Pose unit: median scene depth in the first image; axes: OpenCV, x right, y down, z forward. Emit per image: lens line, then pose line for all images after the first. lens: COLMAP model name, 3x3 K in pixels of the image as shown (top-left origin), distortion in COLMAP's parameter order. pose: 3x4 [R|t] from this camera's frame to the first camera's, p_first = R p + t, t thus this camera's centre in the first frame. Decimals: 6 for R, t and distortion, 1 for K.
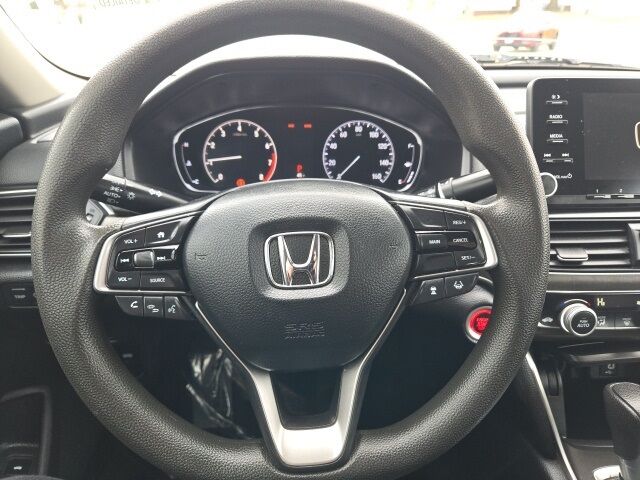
lens RADIAL K [[434.0, 0, 320.0], [0, 434.0, 240.0], [0, 0, 1]] dist [0.006266, -0.001835]
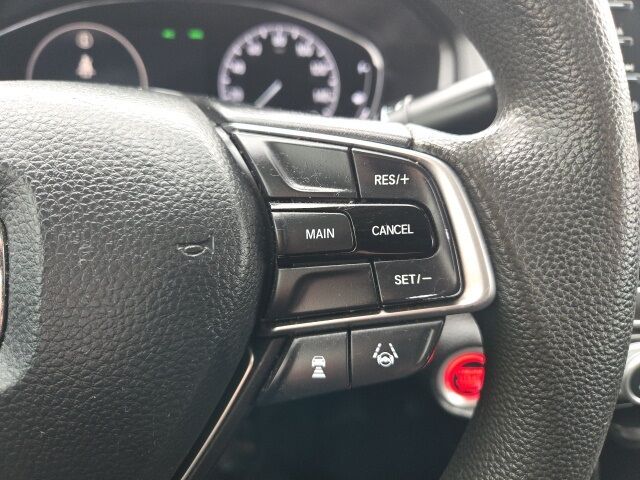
lens RADIAL K [[443.6, 0, 321.2], [0, 443.6, 229.2], [0, 0, 1]] dist [0.002156, -0.000907]
pose [[0.999986, 0.004863, -0.002118, 0.230315], [-0.004801, 0.999594, 0.028096, -0.008306], [0.002254, -0.028086, 0.999603, 0.551571]]
